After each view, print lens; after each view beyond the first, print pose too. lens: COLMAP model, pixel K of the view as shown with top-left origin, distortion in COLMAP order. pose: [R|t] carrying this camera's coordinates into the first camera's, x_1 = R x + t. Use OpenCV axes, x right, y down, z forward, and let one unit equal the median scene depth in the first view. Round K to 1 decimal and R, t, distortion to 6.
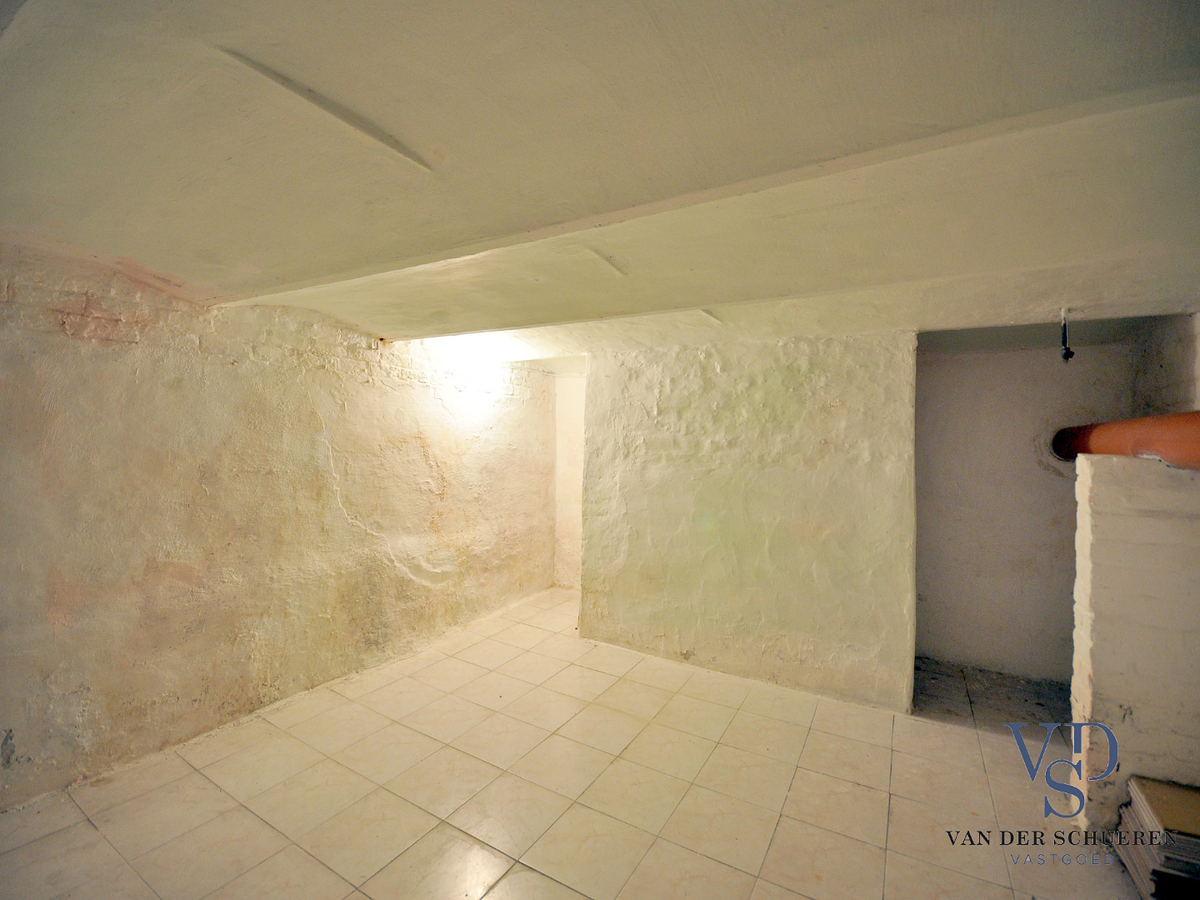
lens RADIAL K [[533.5, 0, 594.5], [0, 533.5, 446.9], [0, 0, 1]] dist [-0.017873, -0.000186]
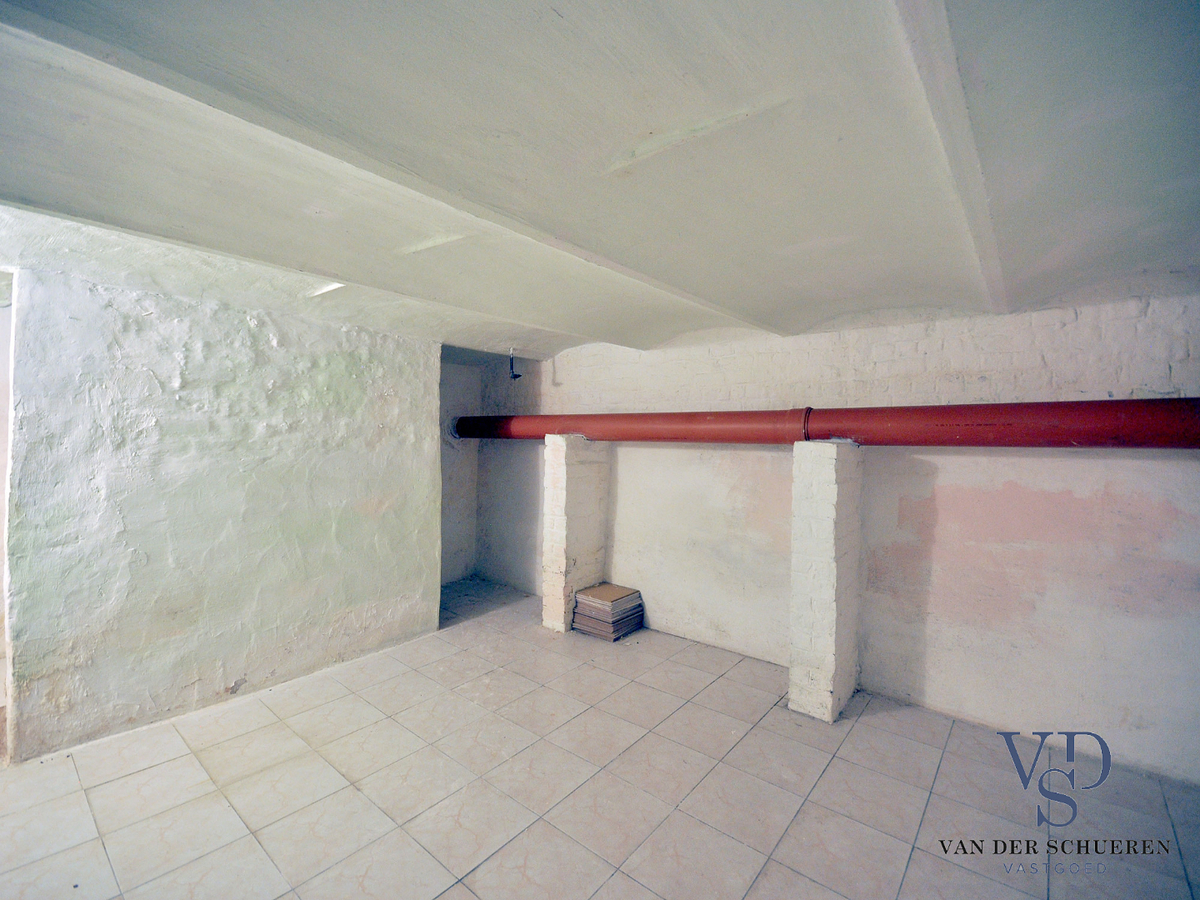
lens RADIAL K [[533.5, 0, 594.5], [0, 533.5, 446.9], [0, 0, 1]] dist [-0.017873, -0.000186]
pose [[0.137674, -0.037992, 0.989749, -0.552745], [-0.001575, 0.999254, 0.038576, -0.008700], [-0.990476, -0.006870, 0.137511, 0.354661]]
